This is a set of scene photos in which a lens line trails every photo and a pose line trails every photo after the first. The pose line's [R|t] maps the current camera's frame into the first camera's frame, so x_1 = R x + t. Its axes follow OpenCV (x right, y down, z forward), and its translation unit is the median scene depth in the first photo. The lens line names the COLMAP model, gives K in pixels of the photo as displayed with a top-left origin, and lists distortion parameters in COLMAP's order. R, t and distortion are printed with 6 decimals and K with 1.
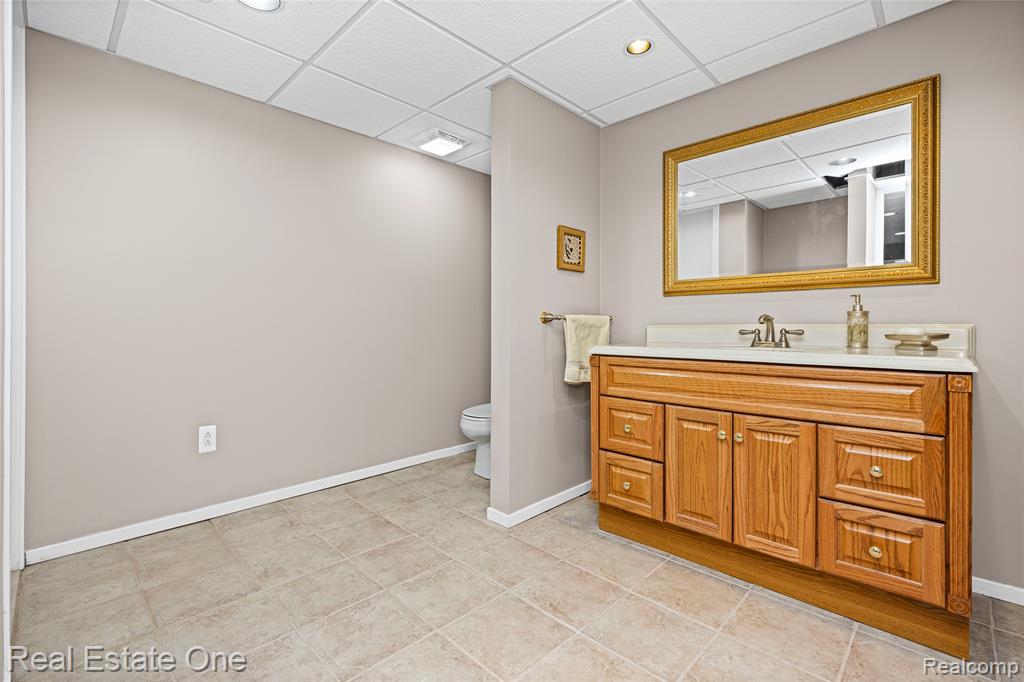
lens RADIAL K [[461.2, 0, 512.1], [0, 461.2, 335.4], [0, 0, 1]] dist [-0.001249, -0.000146]
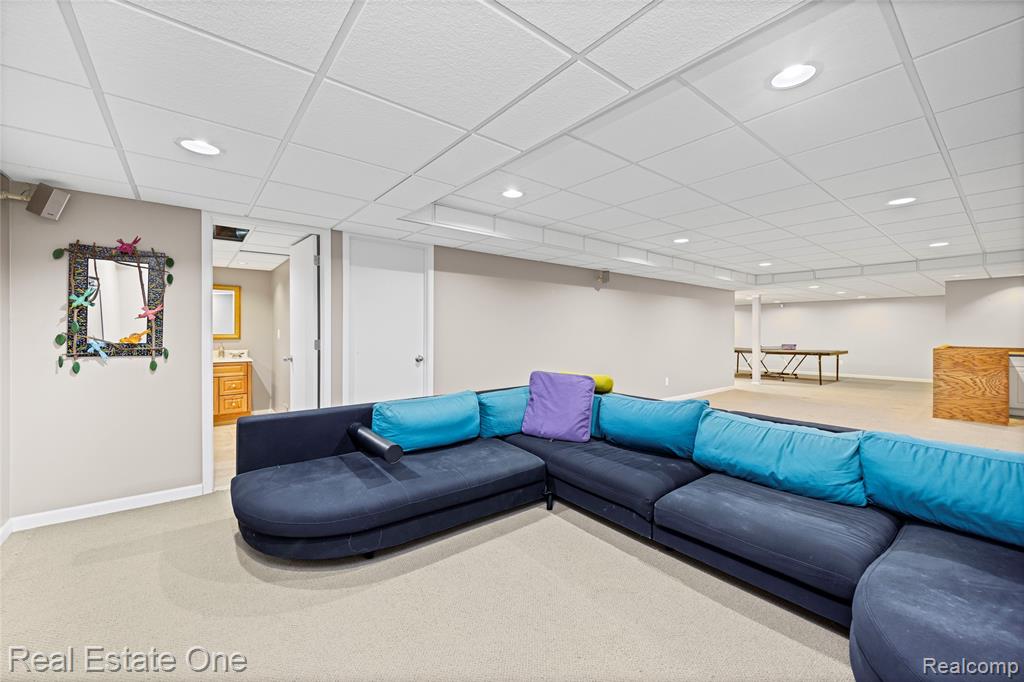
lens RADIAL K [[406.2, 0, 512.4], [0, 406.2, 338.0], [0, 0, 1]] dist [-0.000011, -0.000001]
pose [[0.123909, -0.001148, 0.992293, -2.259941], [0.005272, 0.999986, 0.000499, -0.119249], [-0.992280, 0.005170, 0.123913, -1.753947]]
